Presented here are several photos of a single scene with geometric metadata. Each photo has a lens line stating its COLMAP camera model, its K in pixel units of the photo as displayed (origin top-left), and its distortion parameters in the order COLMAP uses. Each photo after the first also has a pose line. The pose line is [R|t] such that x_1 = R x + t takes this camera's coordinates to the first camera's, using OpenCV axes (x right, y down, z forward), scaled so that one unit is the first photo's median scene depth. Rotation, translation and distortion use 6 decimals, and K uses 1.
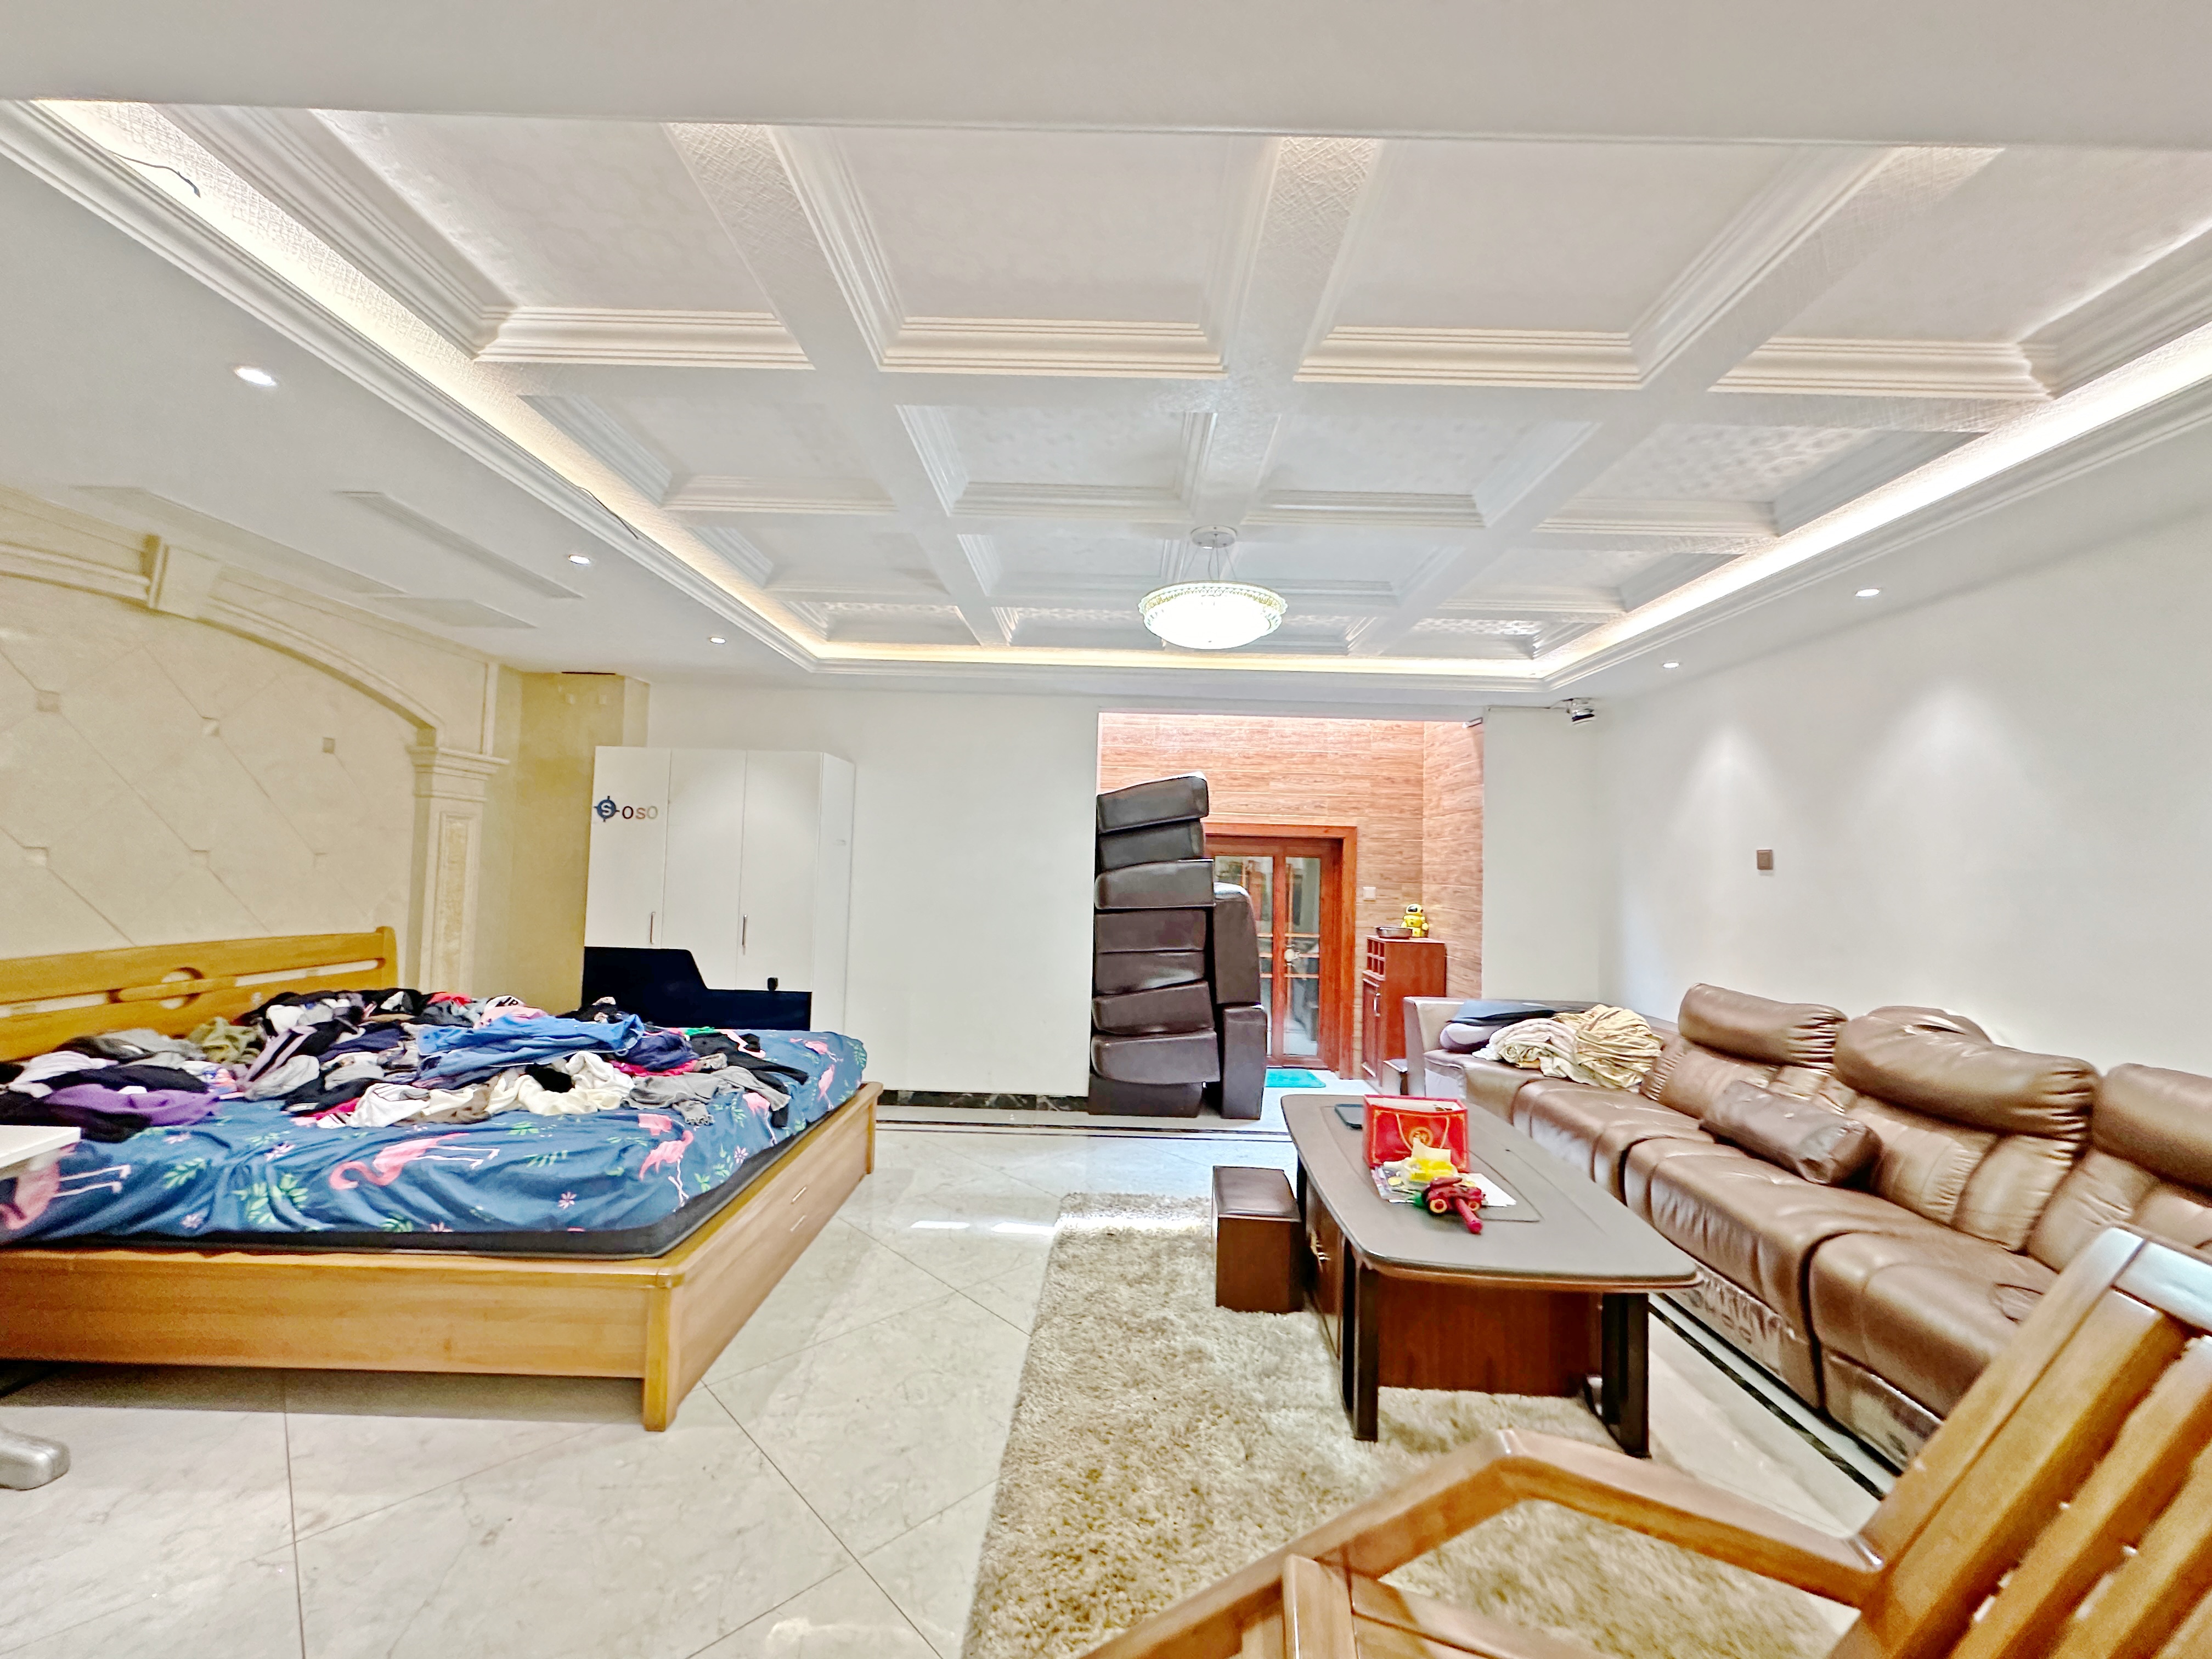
lens RADIAL K [[884.3, 0, 1106.0], [0, 884.3, 830.1], [0, 0, 1]] dist [-0.000780, -0.000101]
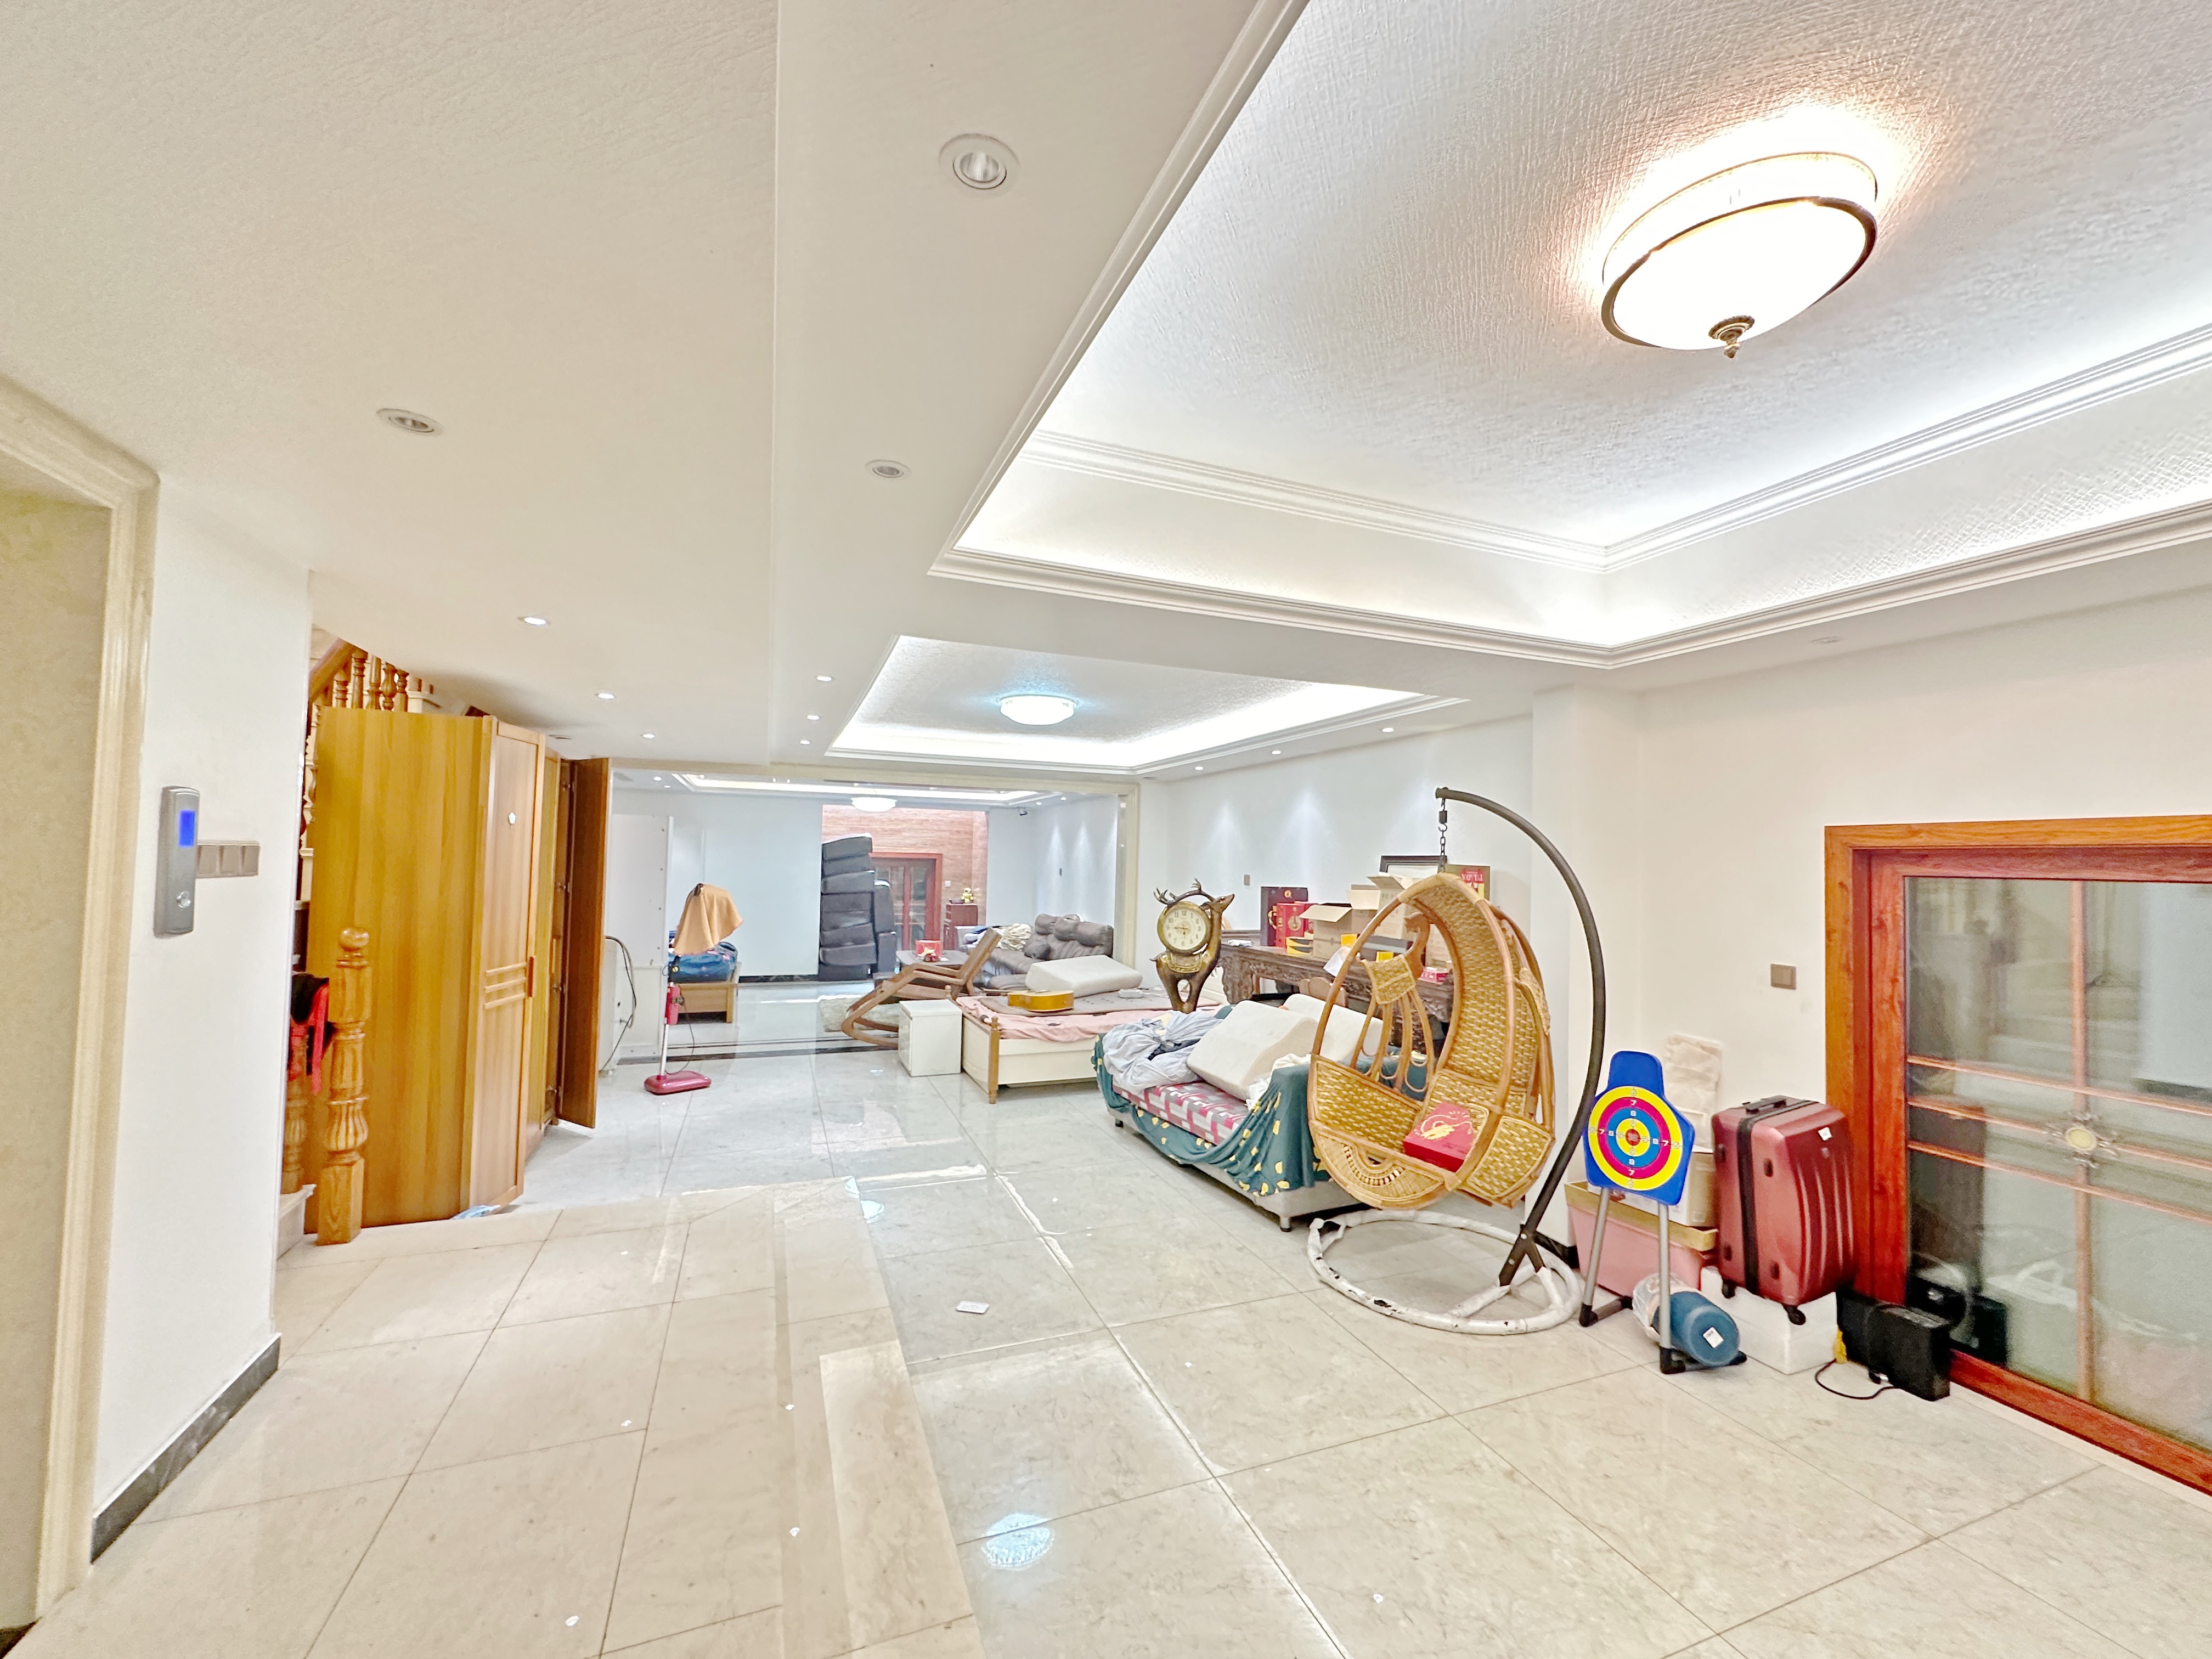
lens RADIAL K [[884.3, 0, 1109.1], [0, 884.3, 828.2], [0, 0, 1]] dist [-0.000780, -0.000101]
pose [[0.930226, 0.007202, 0.366915, -0.155007], [-0.011454, 0.999890, 0.009415, -0.106298], [-0.366807, -0.012961, 0.930207, -1.361491]]
